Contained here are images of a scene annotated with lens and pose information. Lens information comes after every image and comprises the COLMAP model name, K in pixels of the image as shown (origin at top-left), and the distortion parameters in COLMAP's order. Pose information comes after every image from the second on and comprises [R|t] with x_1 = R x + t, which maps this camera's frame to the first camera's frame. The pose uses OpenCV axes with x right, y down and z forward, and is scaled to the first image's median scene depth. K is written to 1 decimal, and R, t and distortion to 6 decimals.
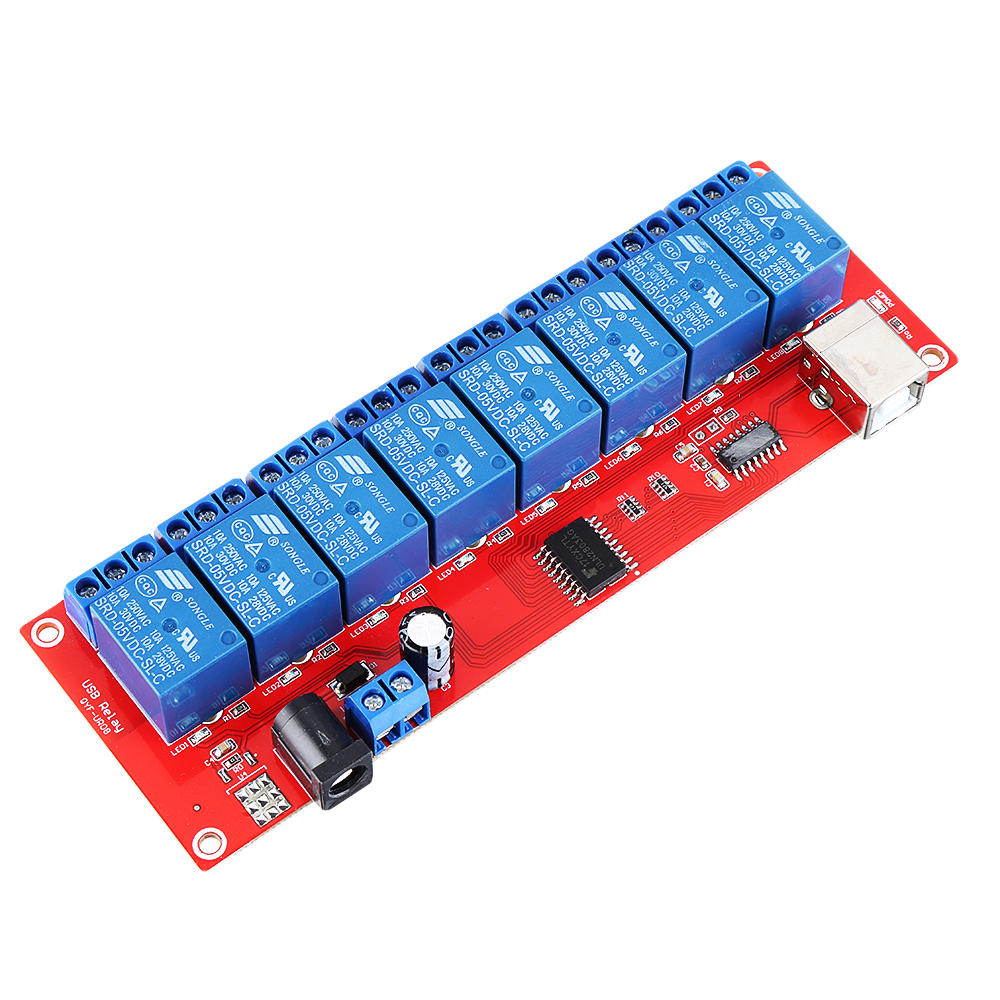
lens RADIAL K [[3051.4, 0, 481.6], [0, 3051.4, 548.8], [0, 0, 1]] dist [0.248821, 0.561405]
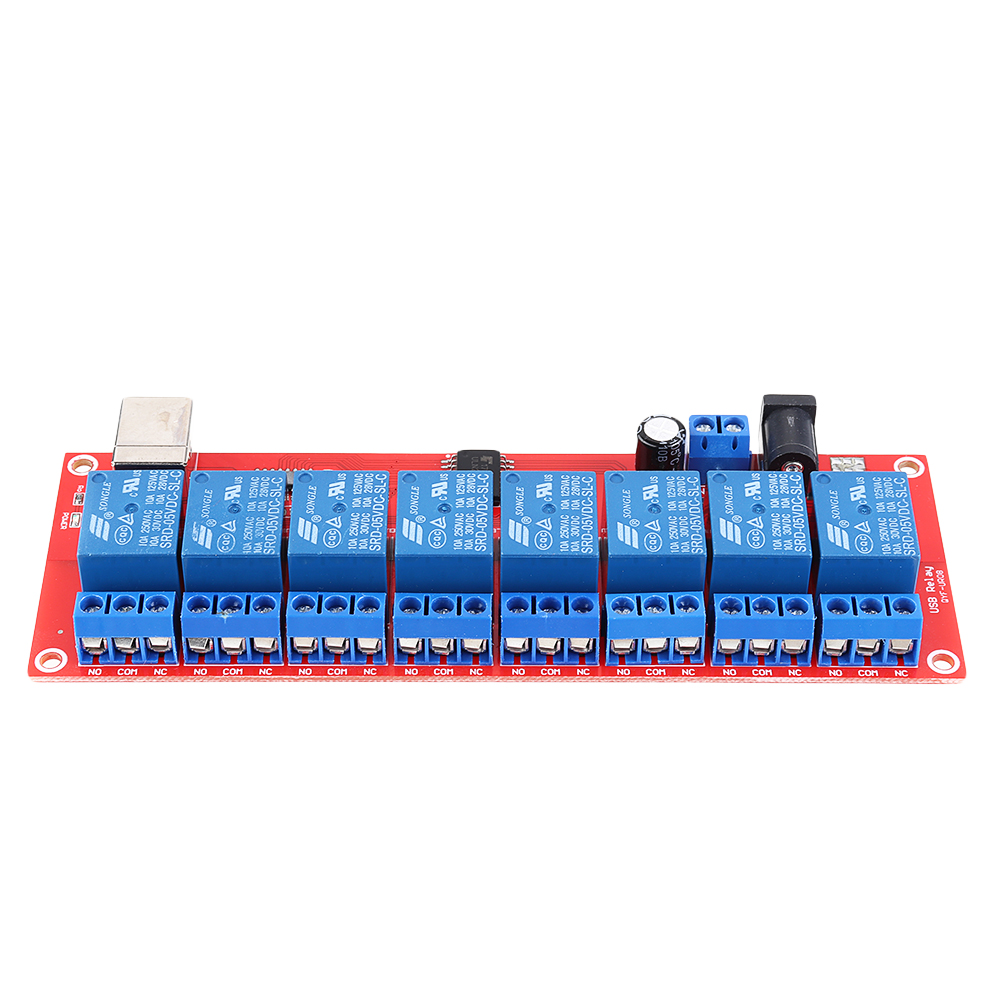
lens RADIAL K [[2427.2, 0, 488.2], [0, 2427.2, 499.2], [0, 0, 1]] dist [0.211713, 0.437127]
pose [[-0.799503, -0.425549, 0.423914, -0.341244], [0.524812, -0.151604, 0.837609, -0.725742], [-0.292177, 0.892146, 0.344541, 0.706270]]
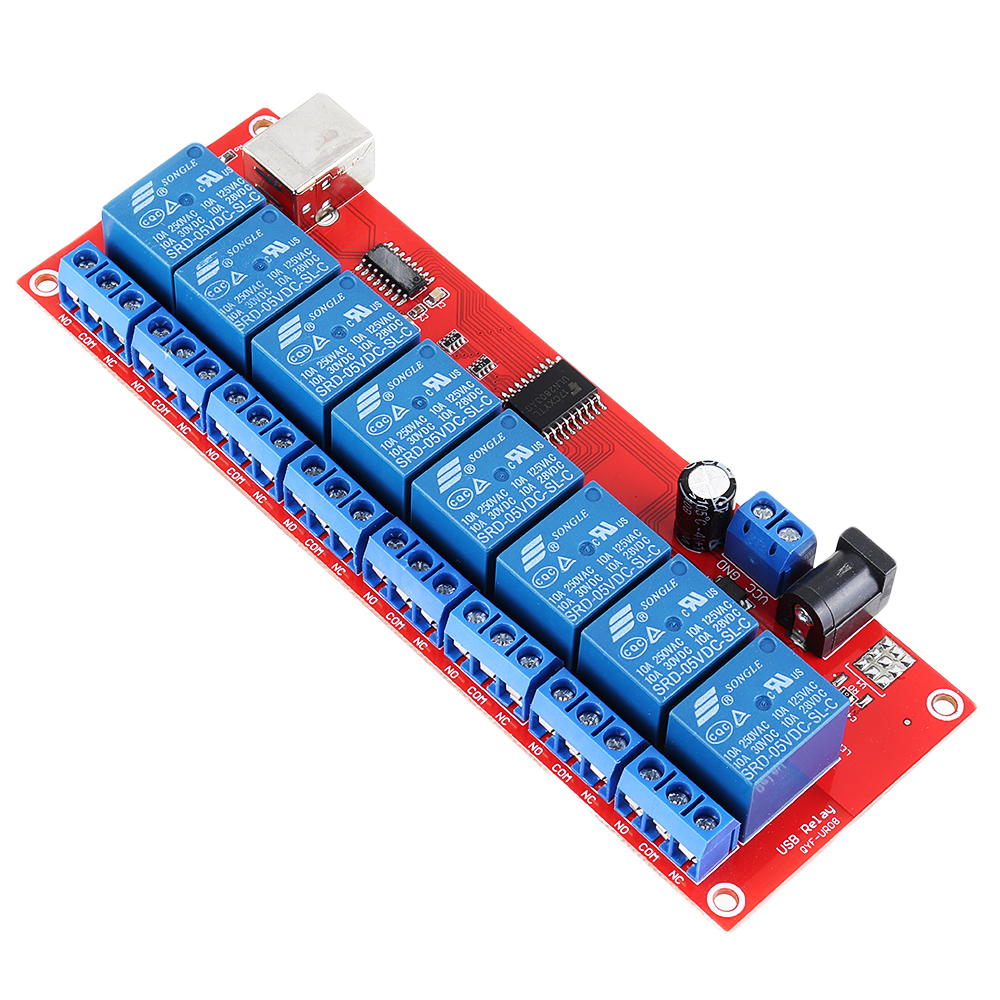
lens RADIAL K [[3242.0, 0, 500.0], [0, 3242.0, 500.0], [0, 0, 1]] dist [0.228350, 0.773466]
pose [[-0.125427, -0.829312, 0.544528, -0.537684], [0.853812, 0.189286, 0.484948, -0.492706], [-0.505245, 0.525750, 0.684335, 0.336852]]
